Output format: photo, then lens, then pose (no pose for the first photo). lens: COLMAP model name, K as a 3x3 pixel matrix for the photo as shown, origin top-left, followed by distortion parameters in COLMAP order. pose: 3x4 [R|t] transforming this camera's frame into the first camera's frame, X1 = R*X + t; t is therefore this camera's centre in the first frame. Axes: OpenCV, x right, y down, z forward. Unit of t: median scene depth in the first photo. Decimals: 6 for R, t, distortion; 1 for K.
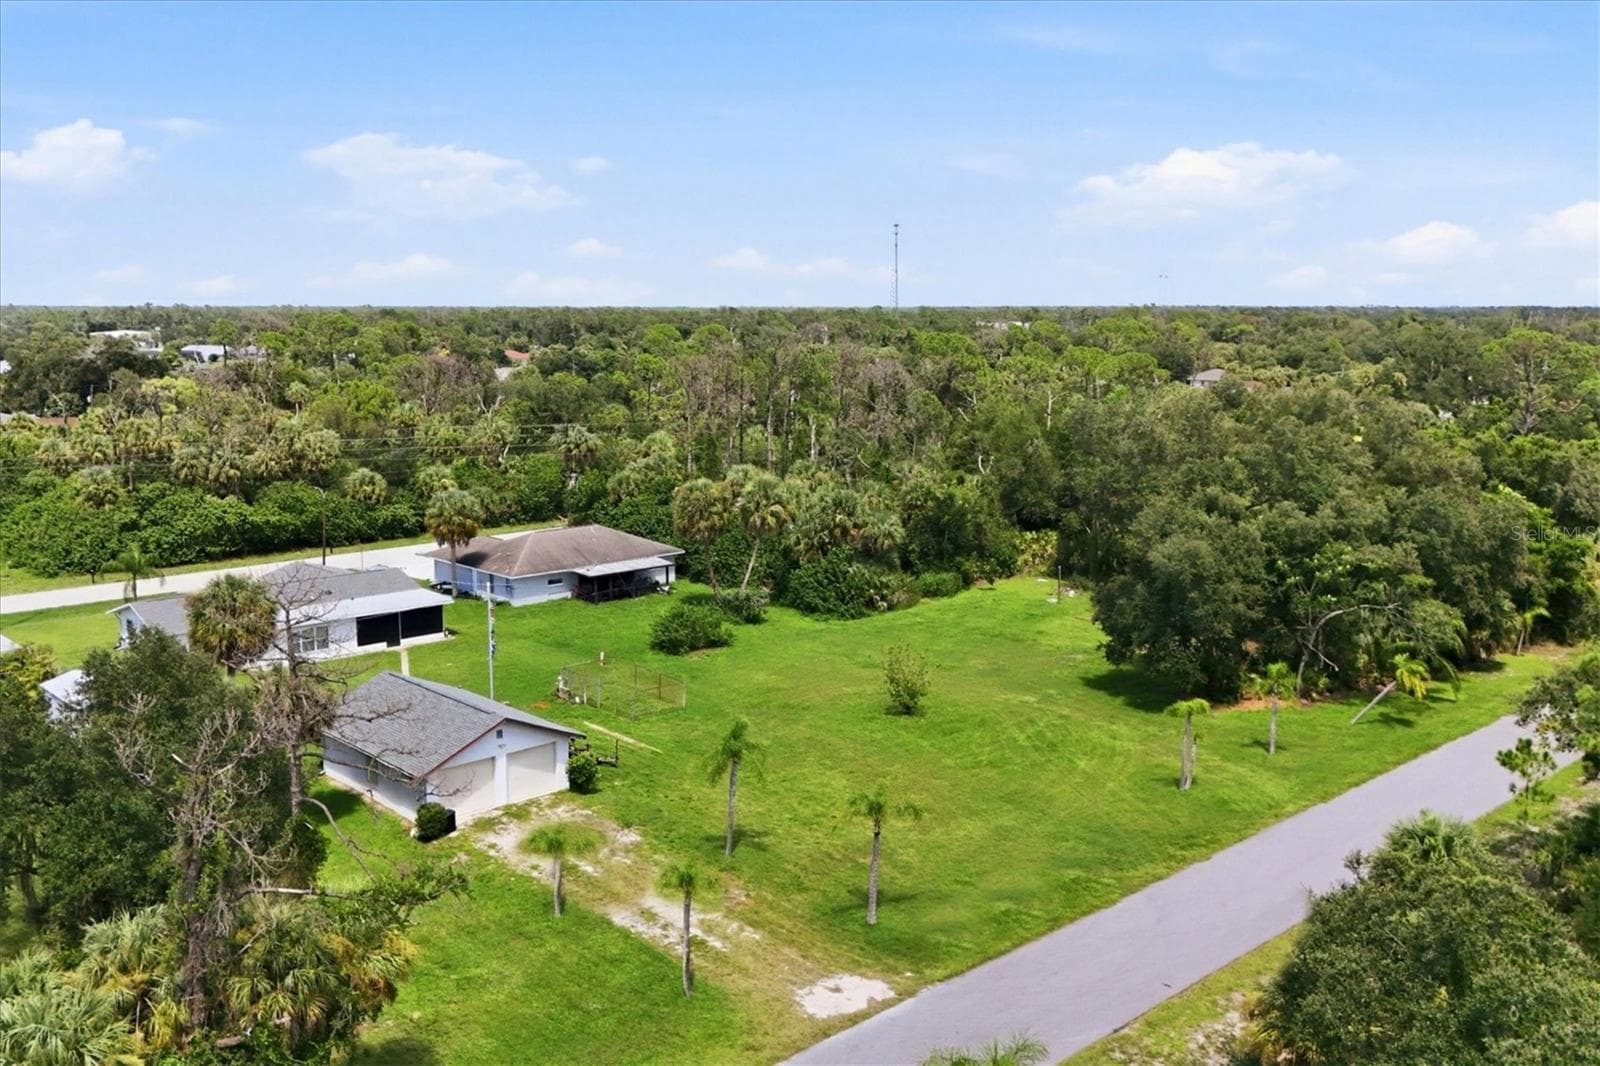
lens RADIAL K [[1428.7, 0, 798.7], [0, 1428.7, 404.0], [0, 0, 1]] dist [0.222963, -0.562443]
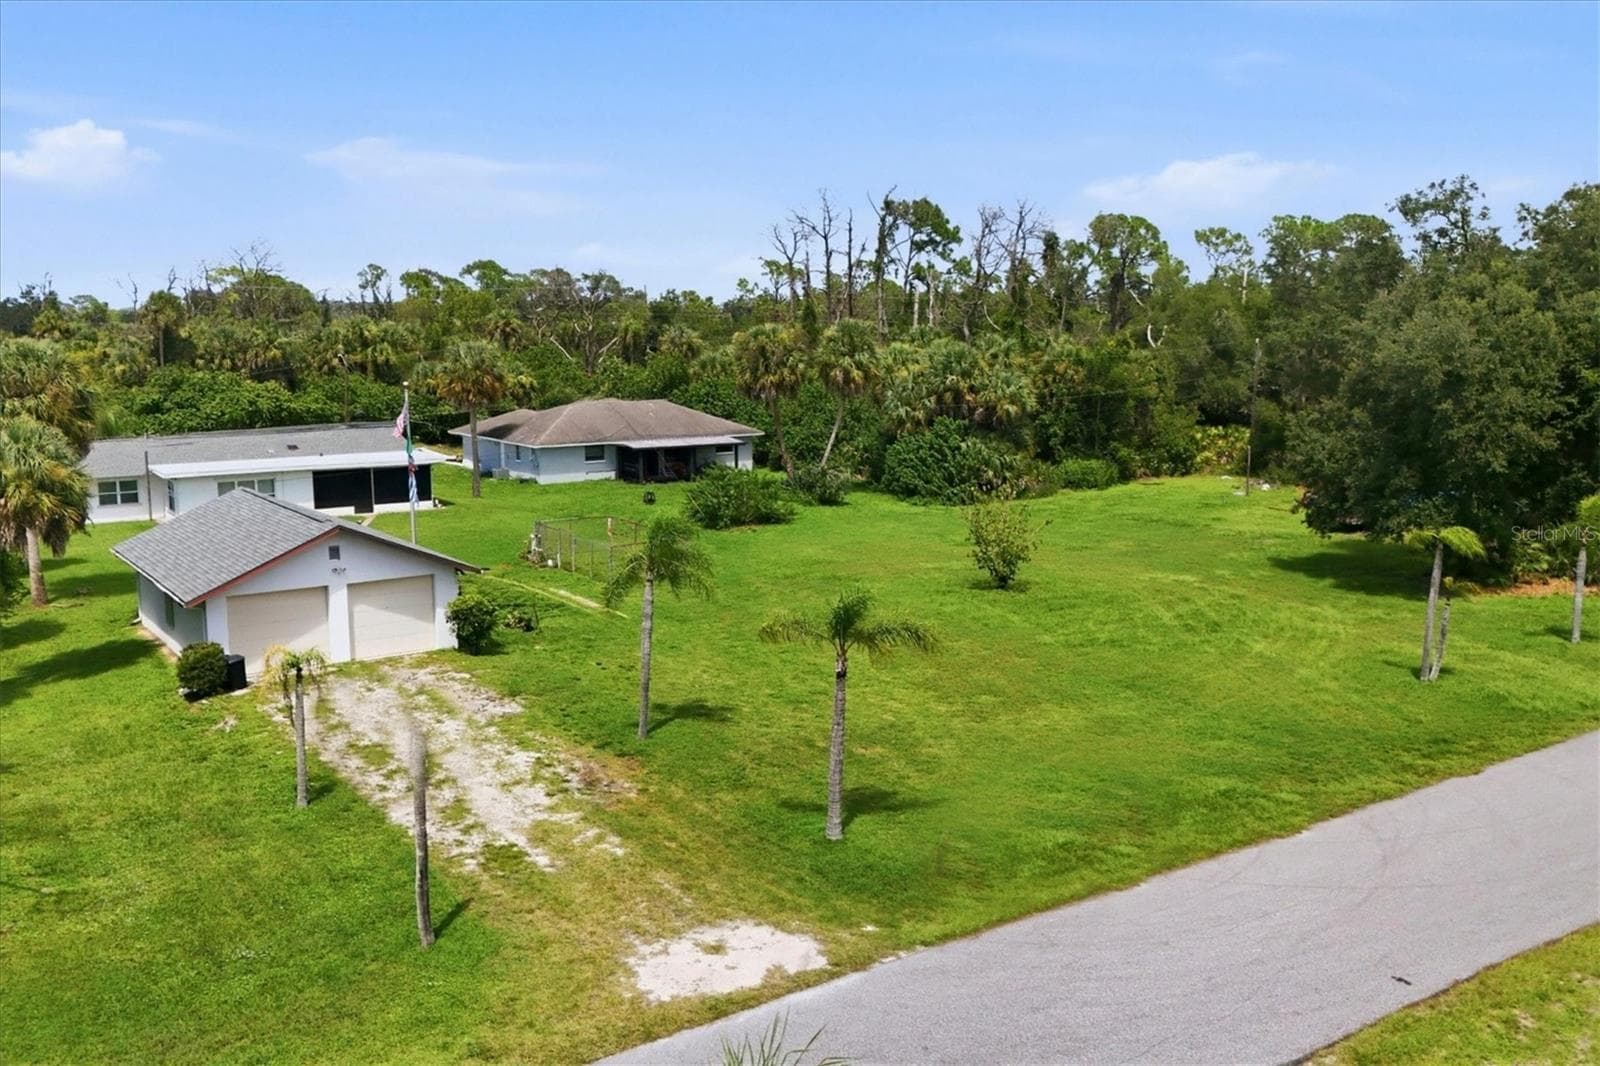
lens RADIAL K [[1431.4, 0, 804.8], [0, 1431.4, 416.6], [0, 0, 1]] dist [0.128954, -0.228091]
pose [[0.990585, 0.007969, -0.136669, 0.081896], [-0.007476, 0.999964, 0.004121, 0.142176], [0.136697, -0.003060, 0.990608, 0.335314]]
